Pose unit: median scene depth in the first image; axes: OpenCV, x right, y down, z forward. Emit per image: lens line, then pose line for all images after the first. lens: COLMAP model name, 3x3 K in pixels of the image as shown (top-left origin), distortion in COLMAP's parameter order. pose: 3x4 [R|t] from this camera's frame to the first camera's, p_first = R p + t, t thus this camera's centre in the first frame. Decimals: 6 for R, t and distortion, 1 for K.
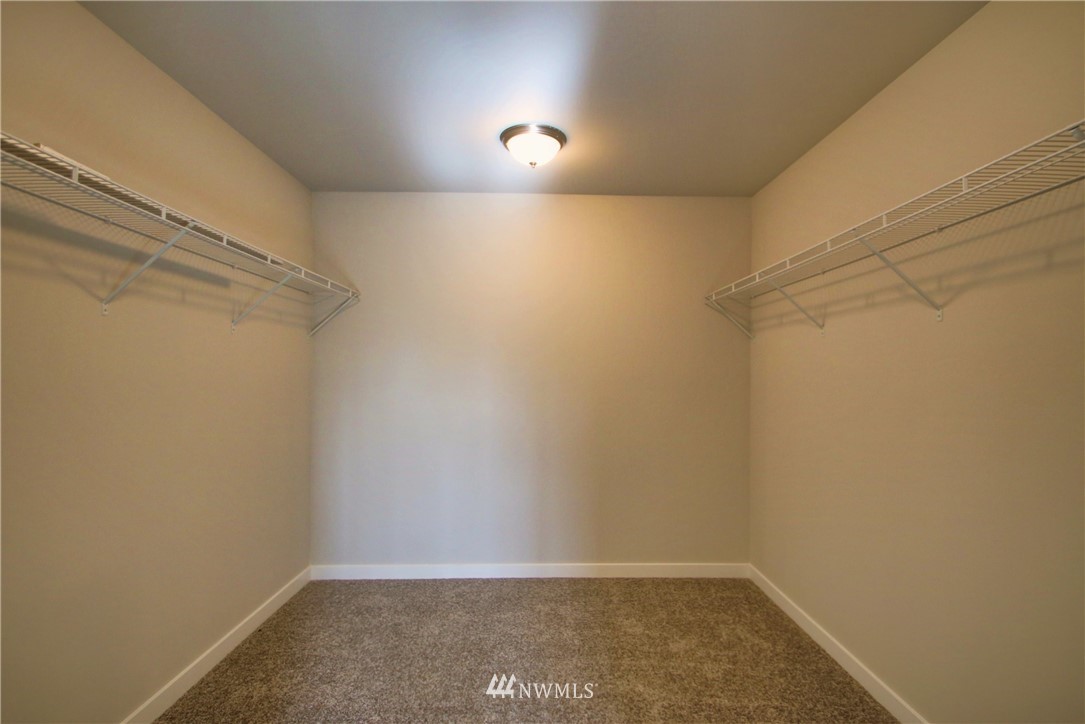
lens RADIAL K [[518.3, 0, 545.7], [0, 518.3, 366.4], [0, 0, 1]] dist [0.001544, -0.008272]
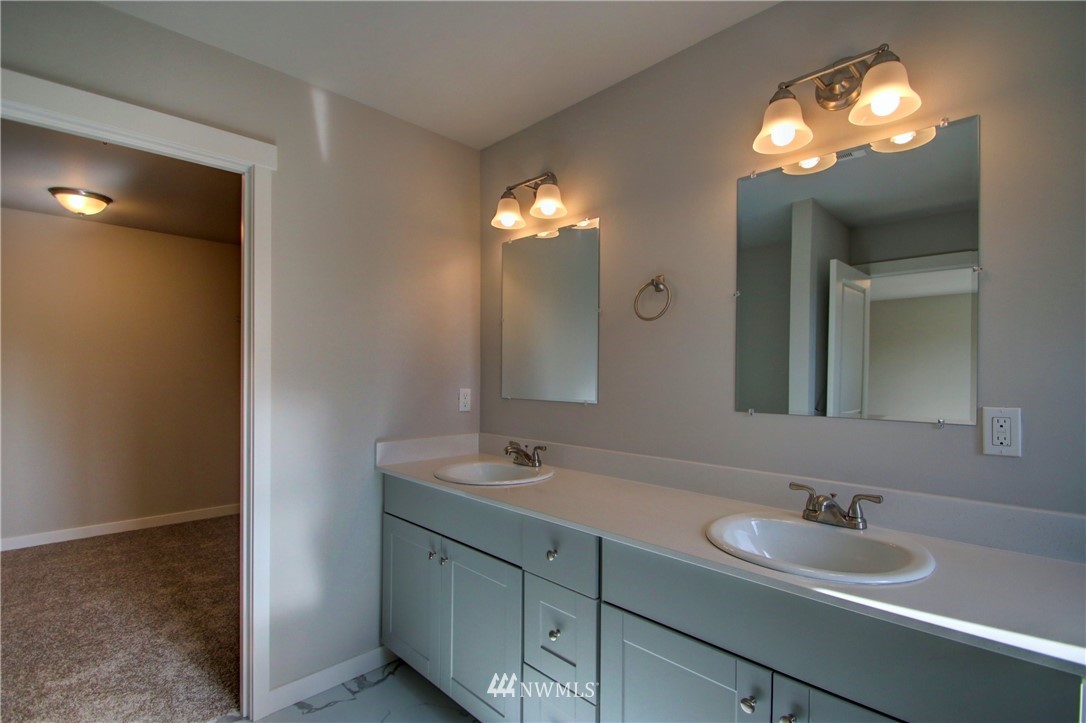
lens RADIAL K [[518.8, 0, 548.9], [0, 518.8, 363.8], [0, 0, 1]] dist [0.001544, -0.008272]
pose [[0.720722, -0.003371, 0.693216, -0.075899], [-0.004703, 0.999941, 0.009753, -0.020001], [-0.693209, -0.010289, 0.720664, -0.777538]]
